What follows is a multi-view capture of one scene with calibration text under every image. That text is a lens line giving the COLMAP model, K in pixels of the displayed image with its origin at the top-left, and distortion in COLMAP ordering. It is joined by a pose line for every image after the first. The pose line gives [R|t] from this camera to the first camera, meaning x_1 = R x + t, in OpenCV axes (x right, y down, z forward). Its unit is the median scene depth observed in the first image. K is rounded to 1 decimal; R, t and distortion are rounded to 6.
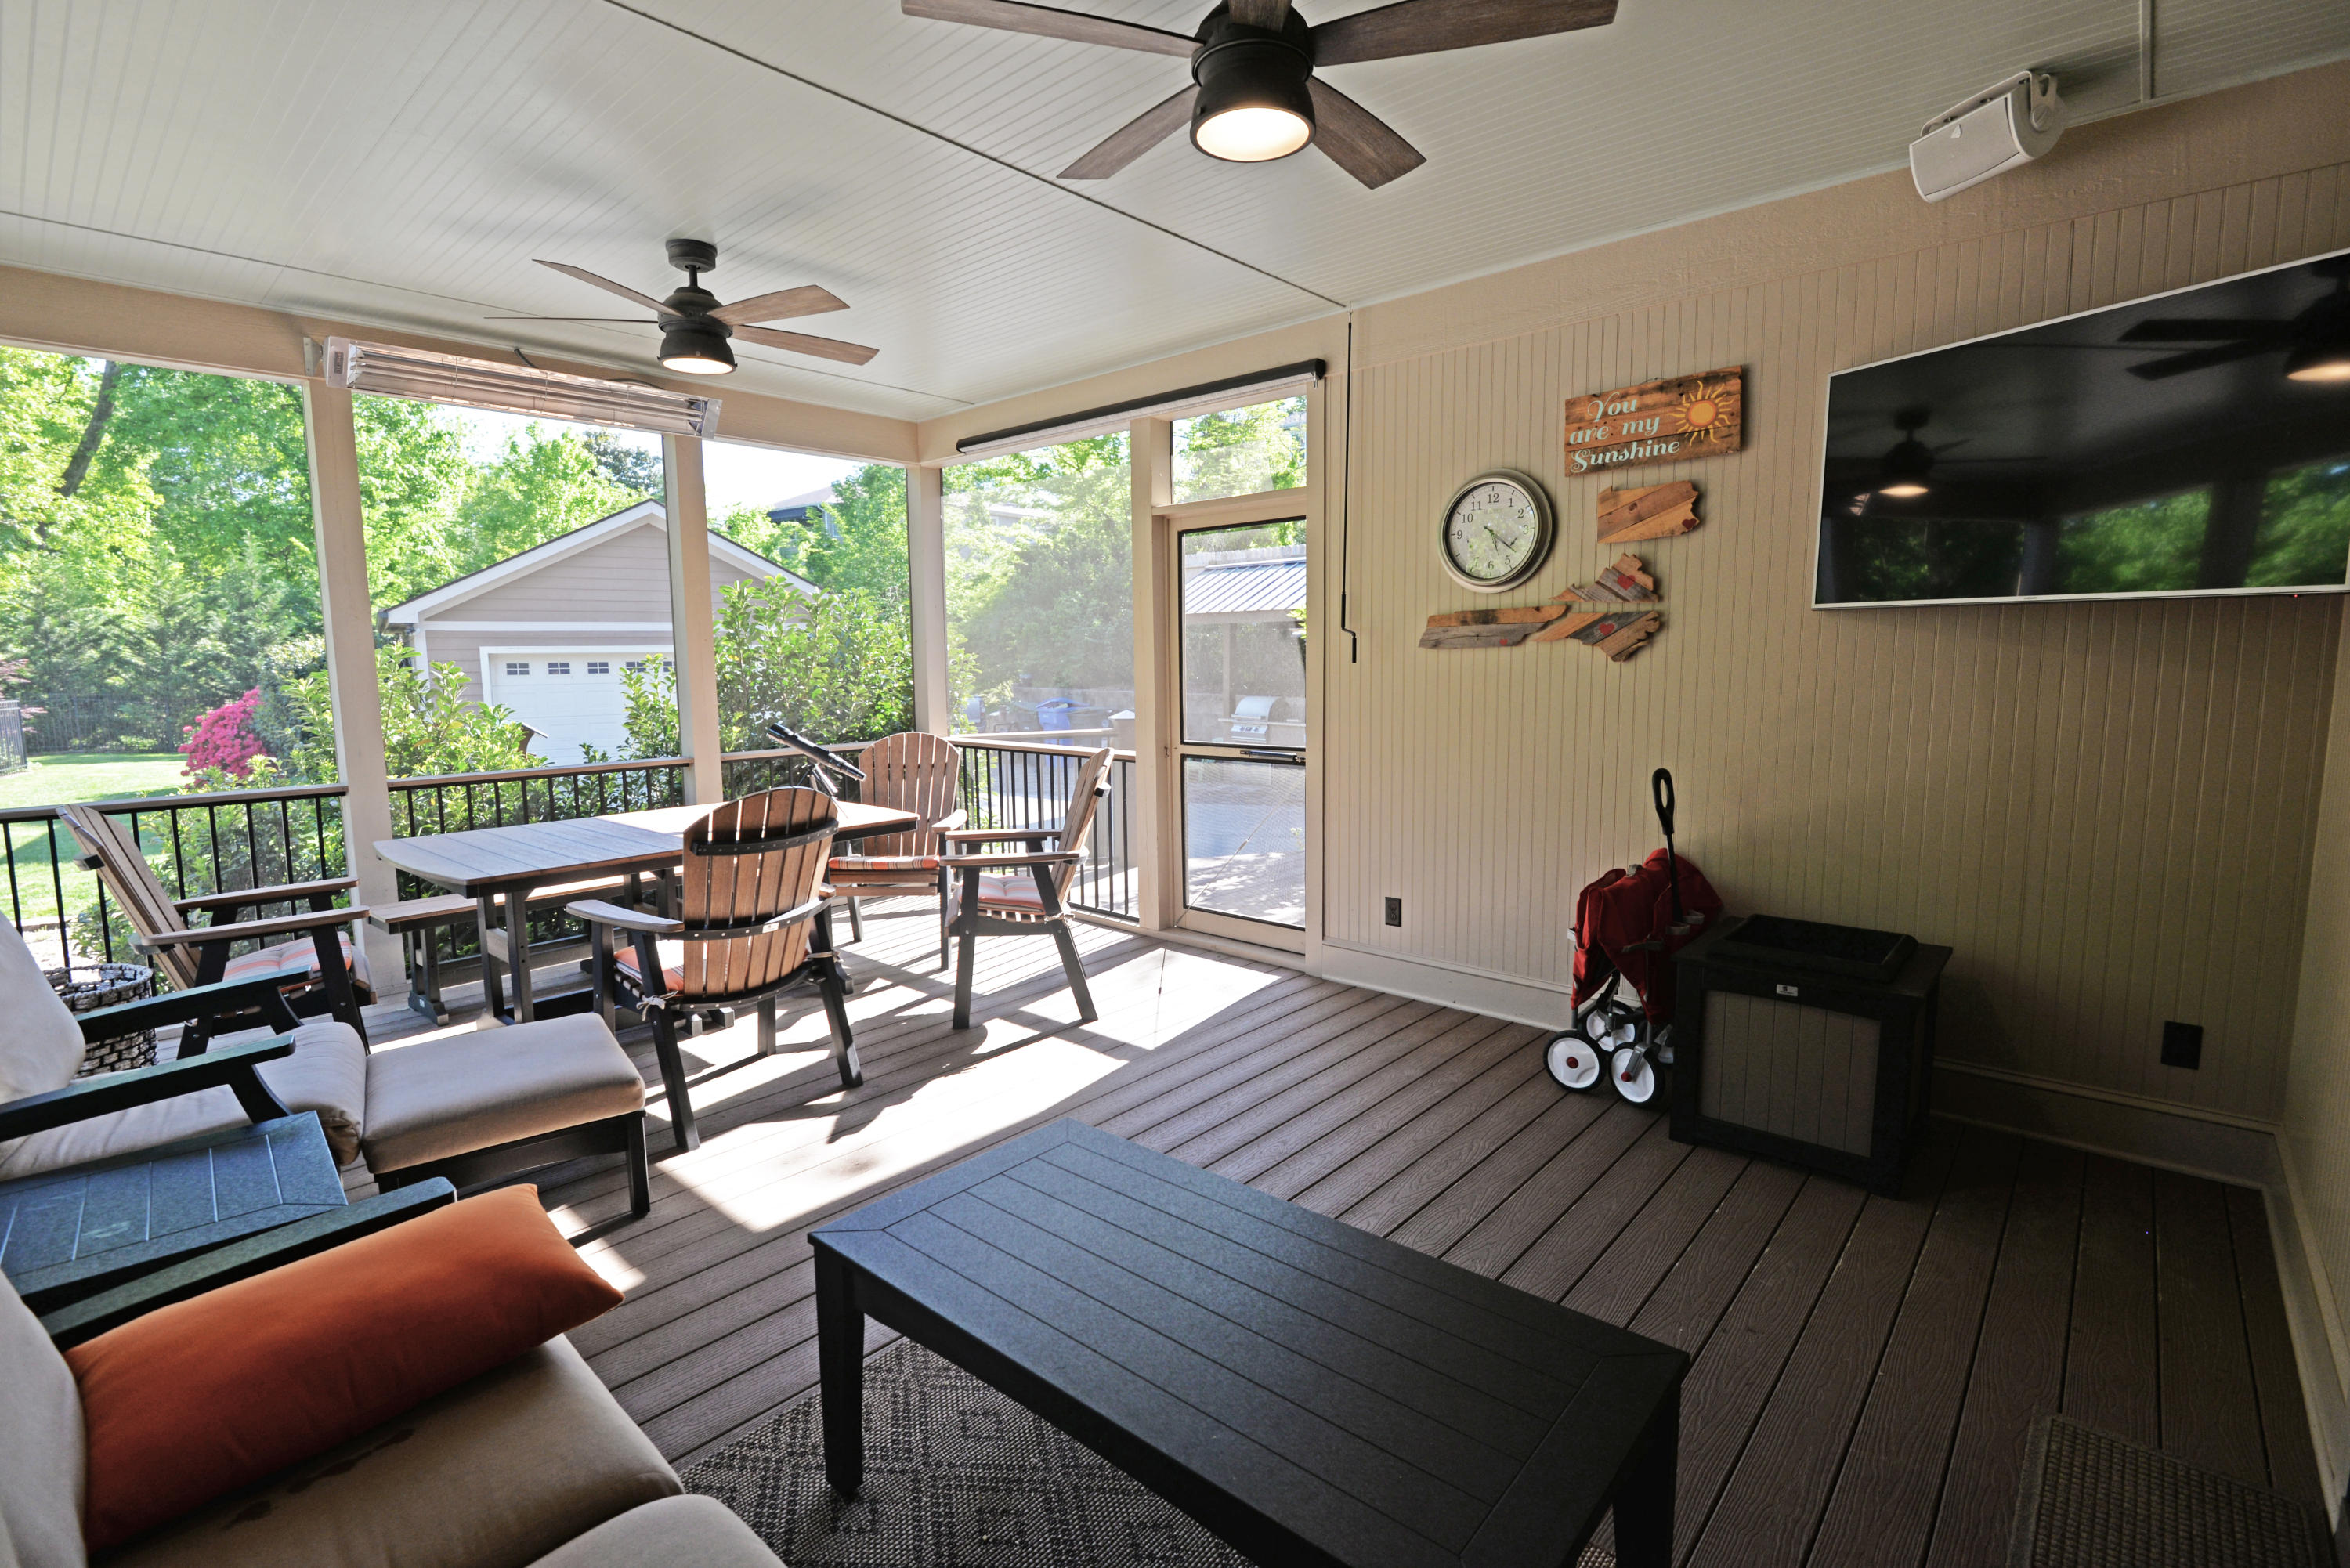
lens RADIAL K [[1081.3, 0, 1167.9], [0, 1081.3, 767.6], [0, 0, 1]] dist [-0.008766, -0.004560]
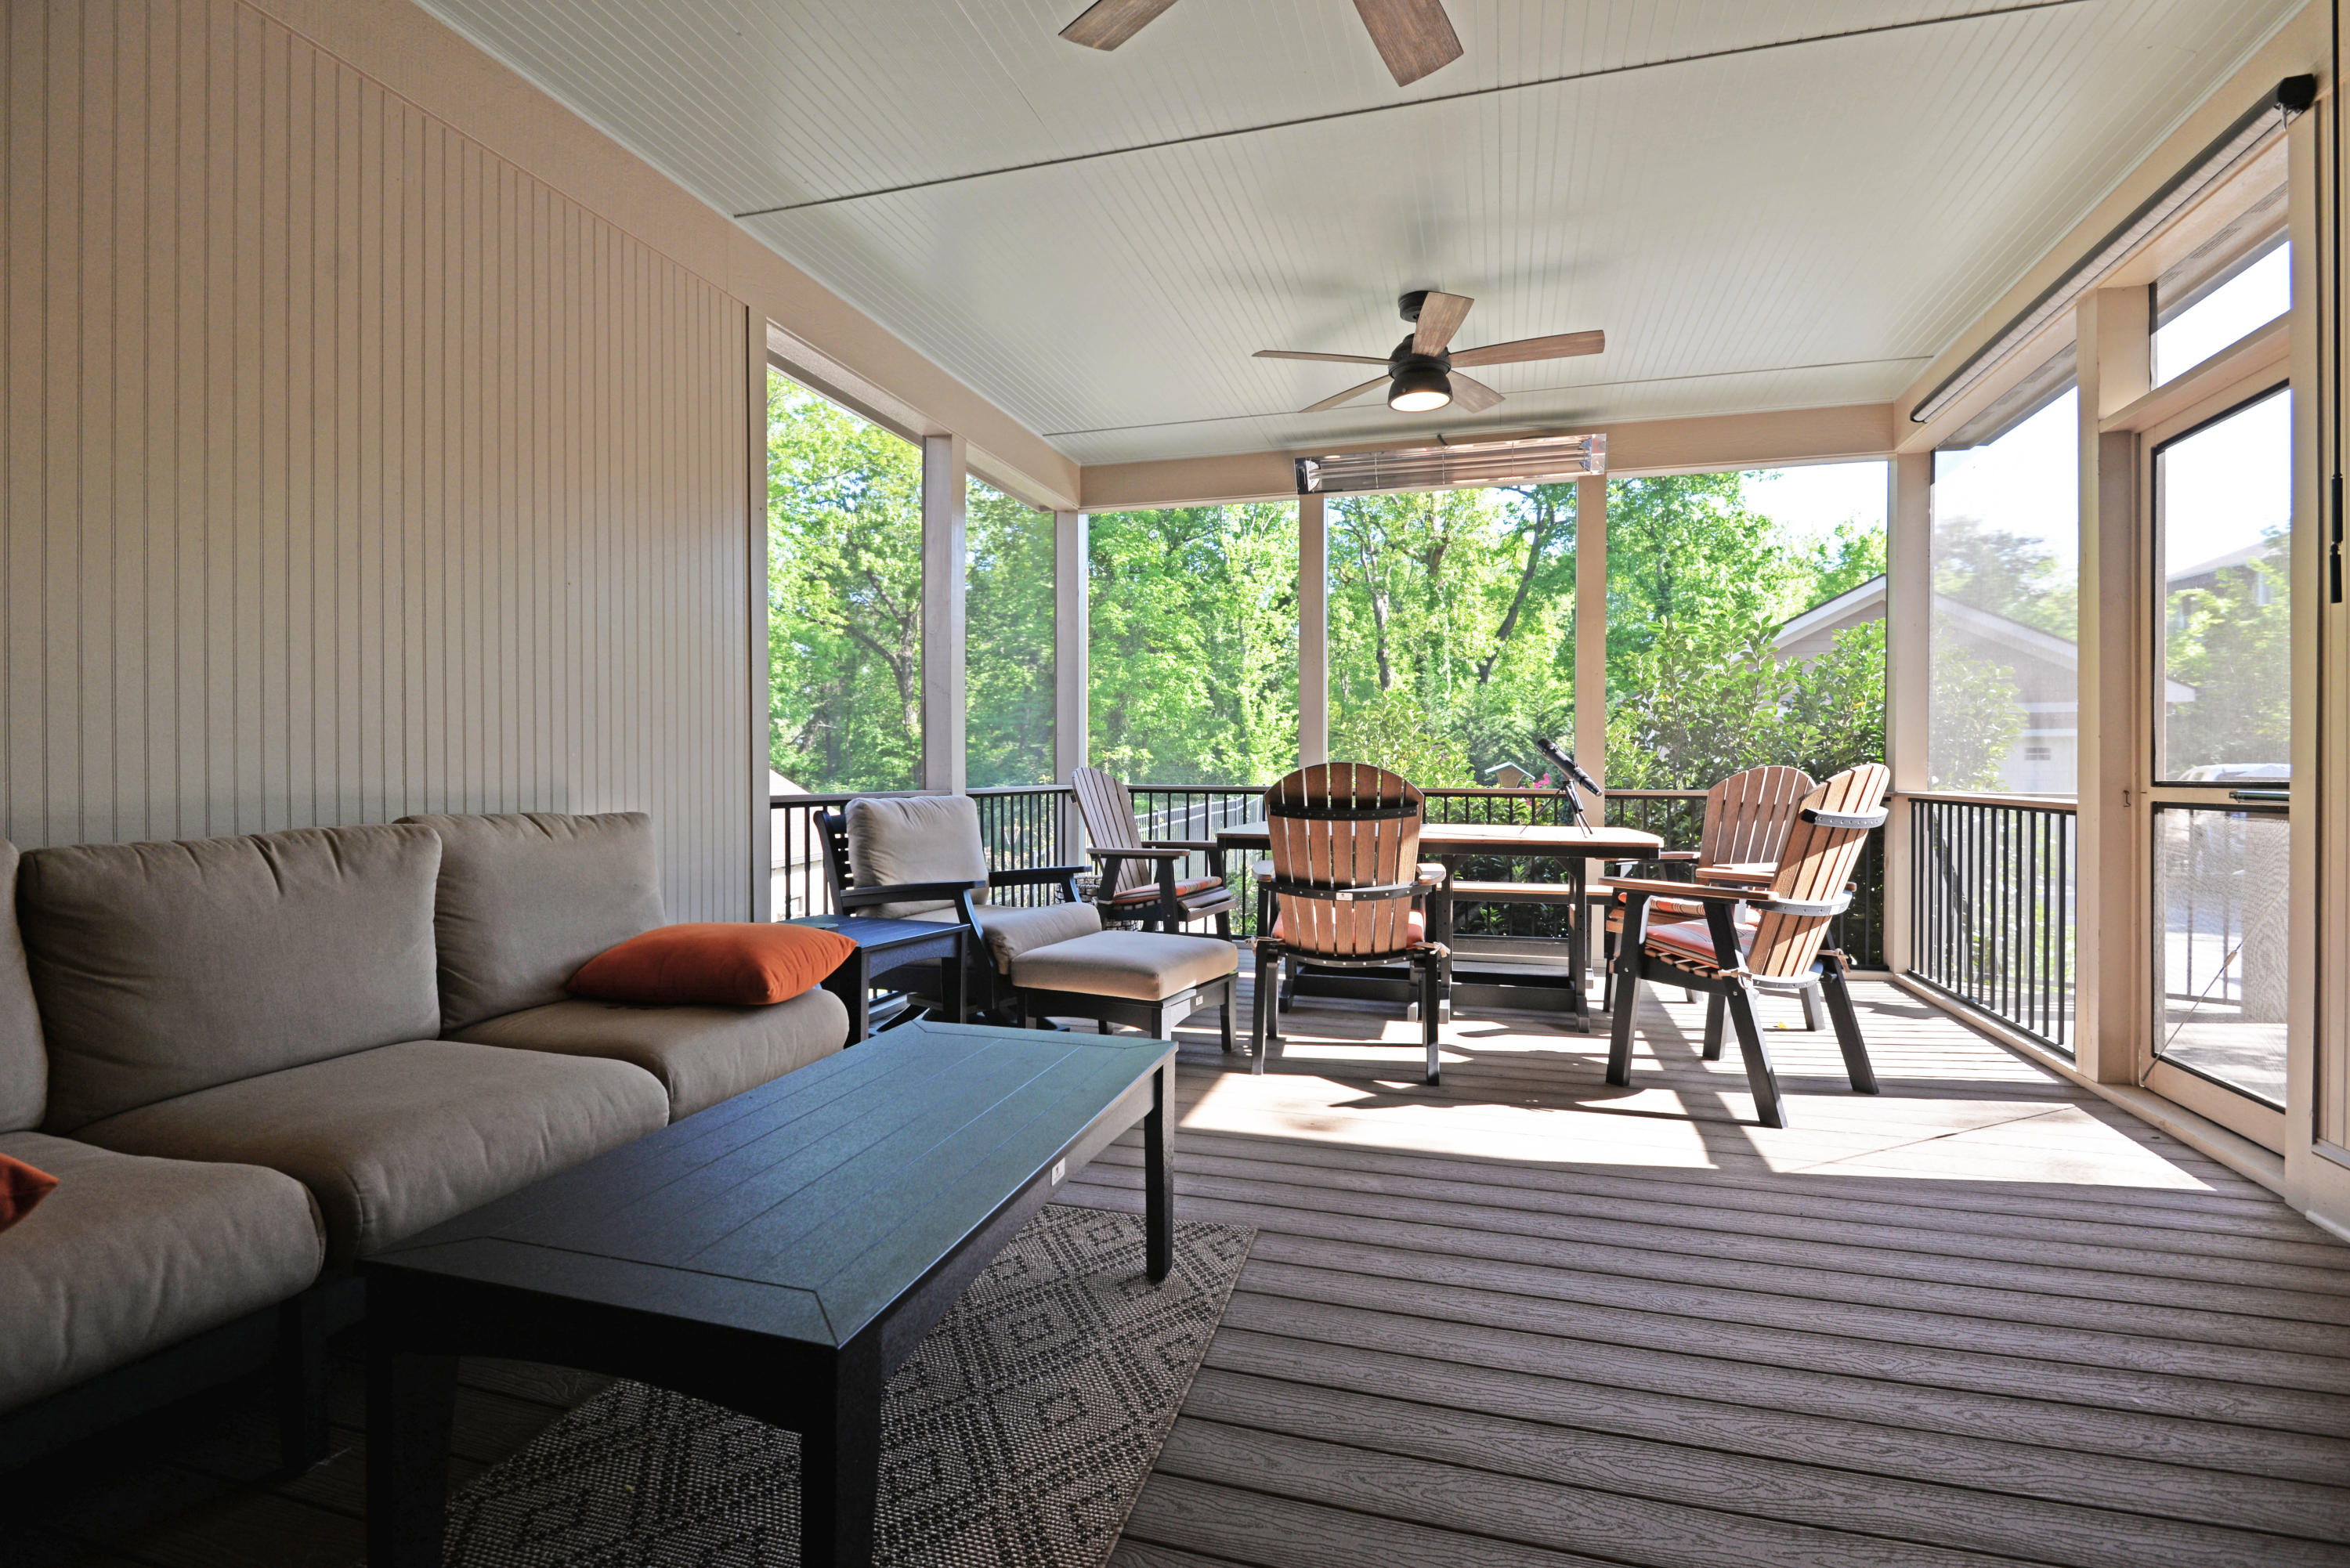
lens RADIAL K [[1081.3, 0, 1170.6], [0, 1081.3, 773.8], [0, 0, 1]] dist [-0.008766, -0.004560]
pose [[0.430050, 0.018049, -0.902624, 0.348033], [-0.104901, 0.994027, -0.030103, 0.052339], [0.896690, 0.107632, 0.429375, 0.252084]]
